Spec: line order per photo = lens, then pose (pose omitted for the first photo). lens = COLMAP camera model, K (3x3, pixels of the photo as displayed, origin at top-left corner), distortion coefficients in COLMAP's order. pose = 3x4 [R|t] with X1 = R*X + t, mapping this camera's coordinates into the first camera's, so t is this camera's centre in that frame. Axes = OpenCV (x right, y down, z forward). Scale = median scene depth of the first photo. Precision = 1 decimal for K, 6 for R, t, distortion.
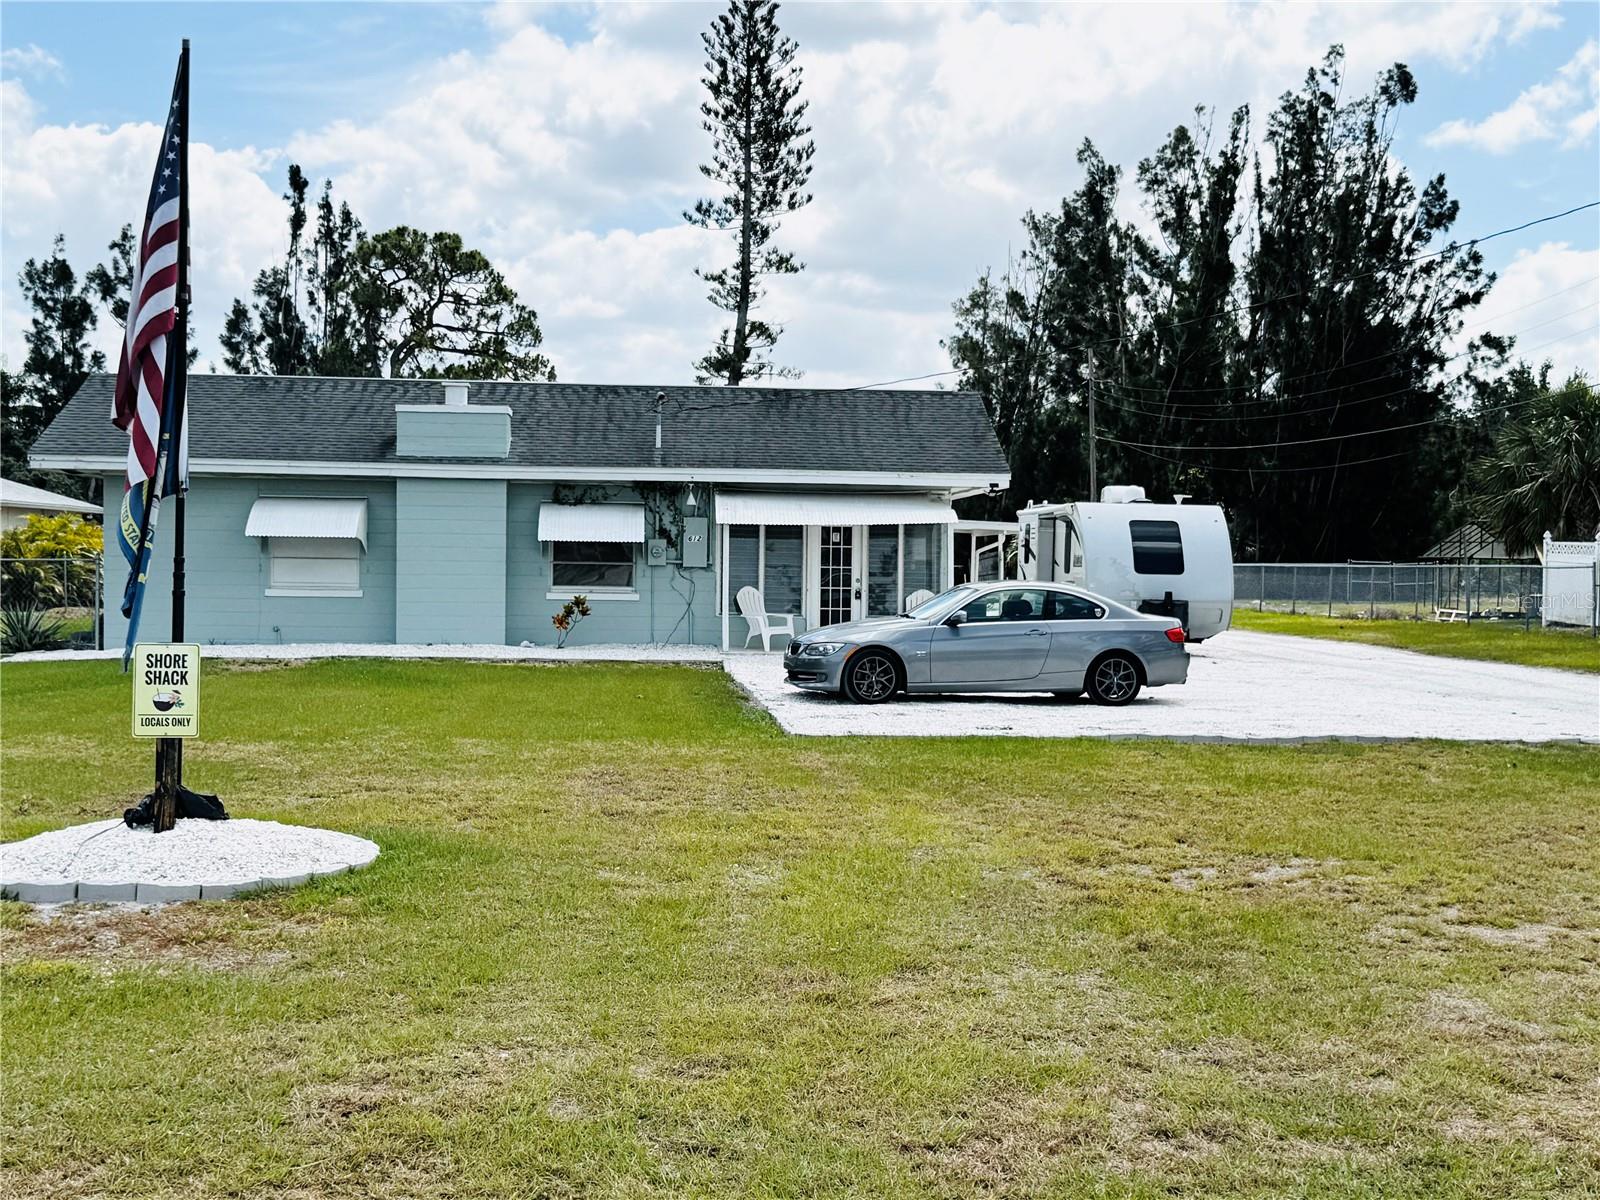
lens RADIAL K [[2082.2, 0, 798.5], [0, 2082.2, 582.8], [0, 0, 1]] dist [0.175649, 0.000000]
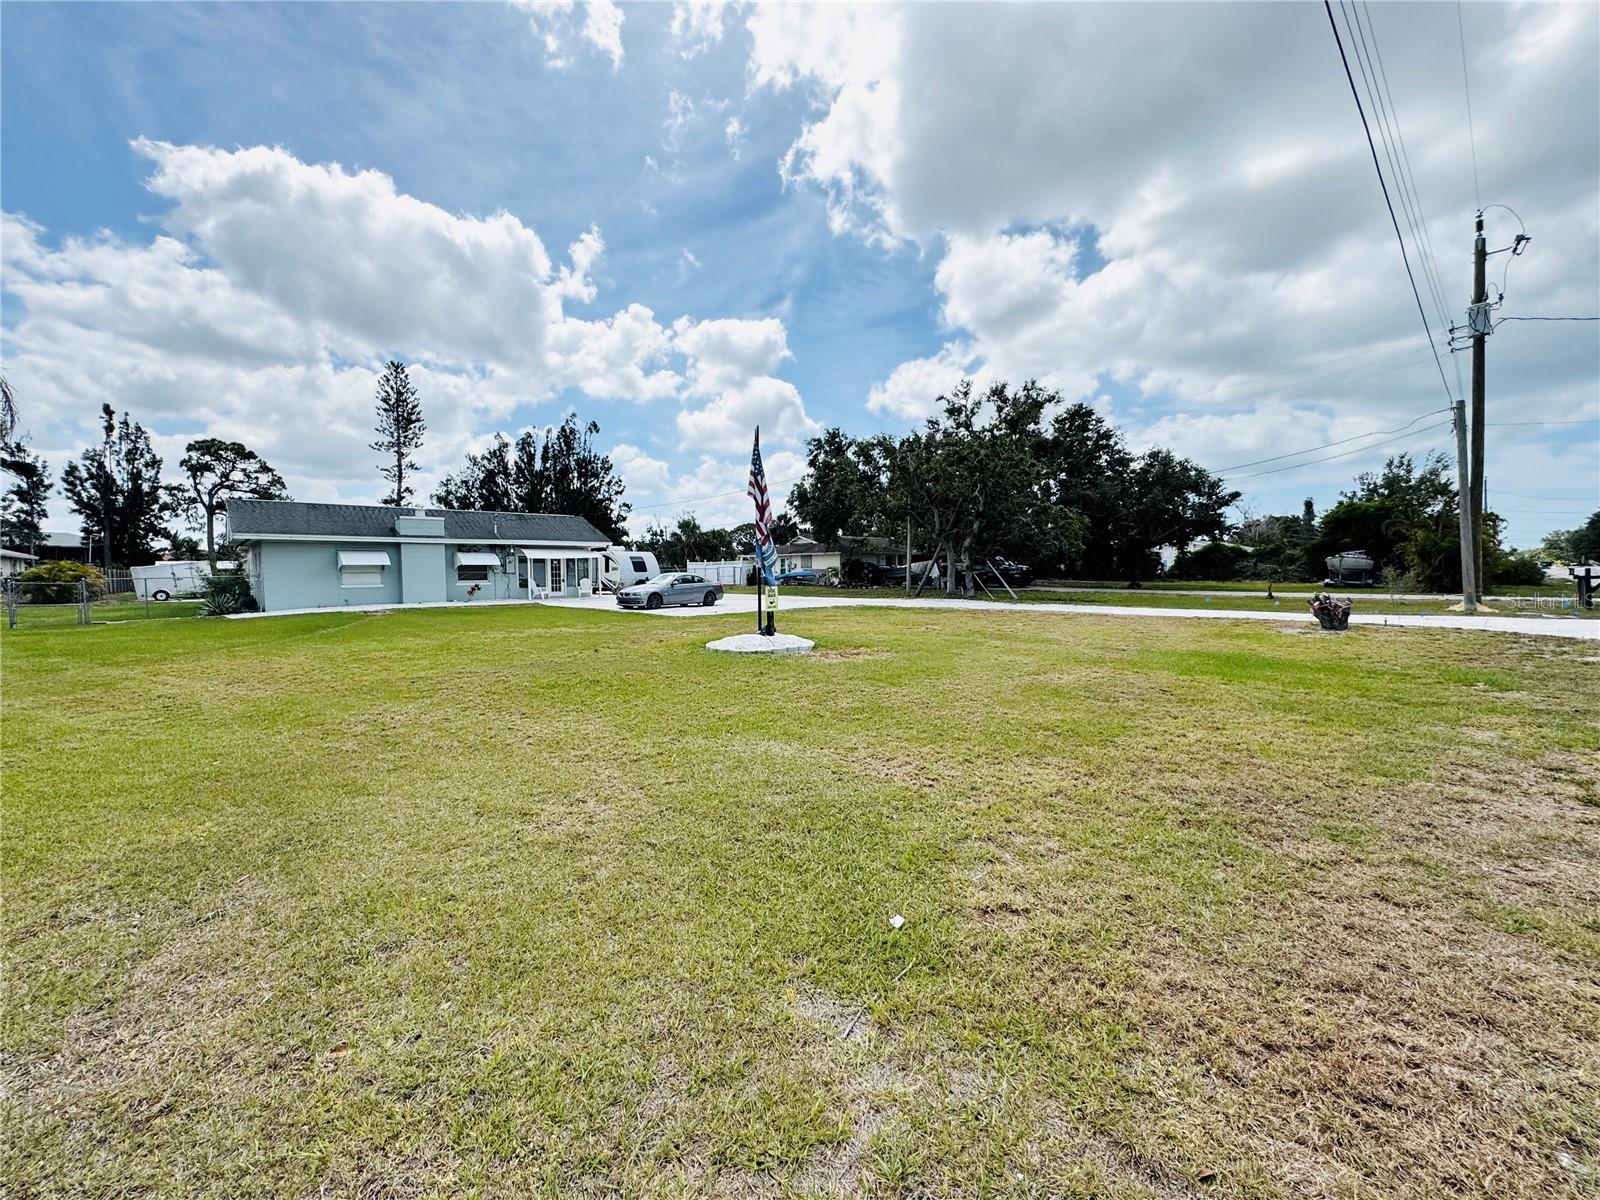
lens RADIAL K [[643.3, 0, 795.8], [0, 643.3, 591.1], [0, 0, 1]] dist [0.003510, 0.000562]
pose [[0.786257, -0.041245, 0.616521, -0.133453], [0.027540, 0.999117, 0.031718, 0.000215], [-0.617285, -0.007959, 0.786699, 0.006912]]
